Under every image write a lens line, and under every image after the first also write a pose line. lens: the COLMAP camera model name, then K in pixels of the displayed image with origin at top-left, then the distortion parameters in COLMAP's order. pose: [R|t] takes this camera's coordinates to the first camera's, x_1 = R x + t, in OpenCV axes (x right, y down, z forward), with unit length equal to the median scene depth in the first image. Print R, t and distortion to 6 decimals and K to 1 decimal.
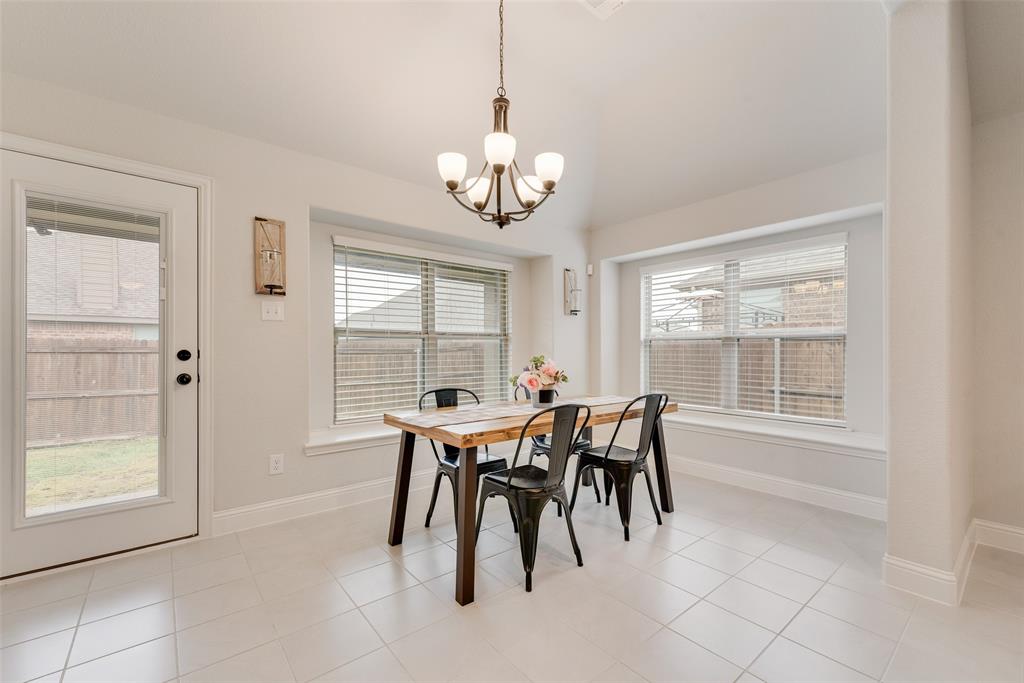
lens RADIAL K [[437.8, 0, 513.6], [0, 437.8, 345.1], [0, 0, 1]] dist [0.009812, -0.000796]
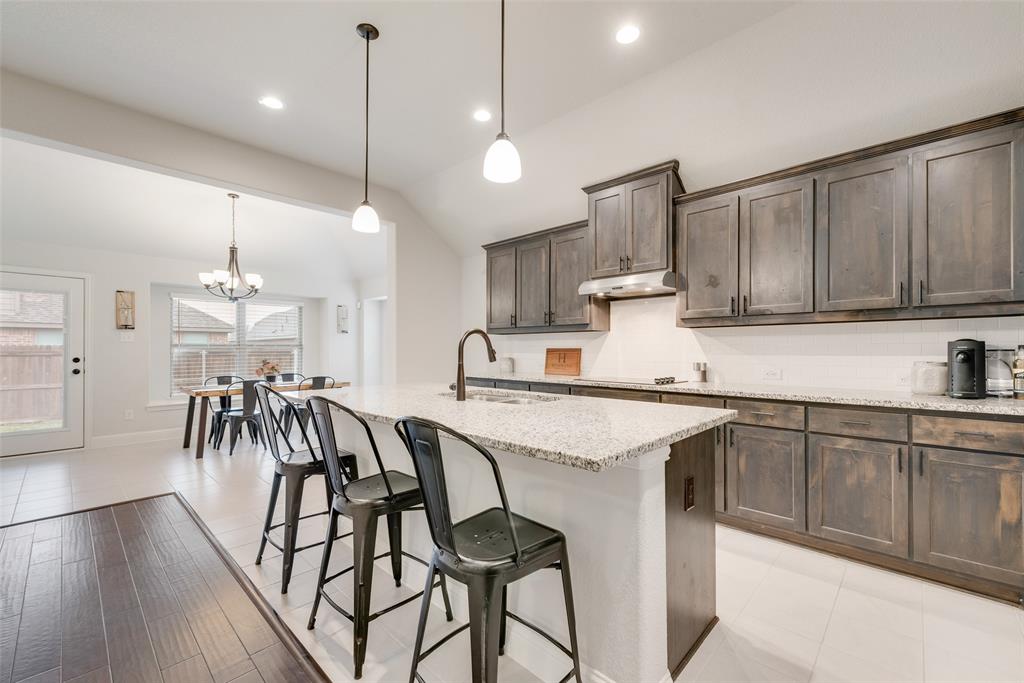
lens RADIAL K [[437.8, 0, 513.6], [0, 437.8, 345.1], [0, 0, 1]] dist [0.009812, -0.000796]
pose [[0.992790, 0.000884, 0.119866, 0.928641], [-0.001295, 0.999994, 0.003351, -0.050732], [-0.119862, -0.003482, 0.992784, -1.164168]]
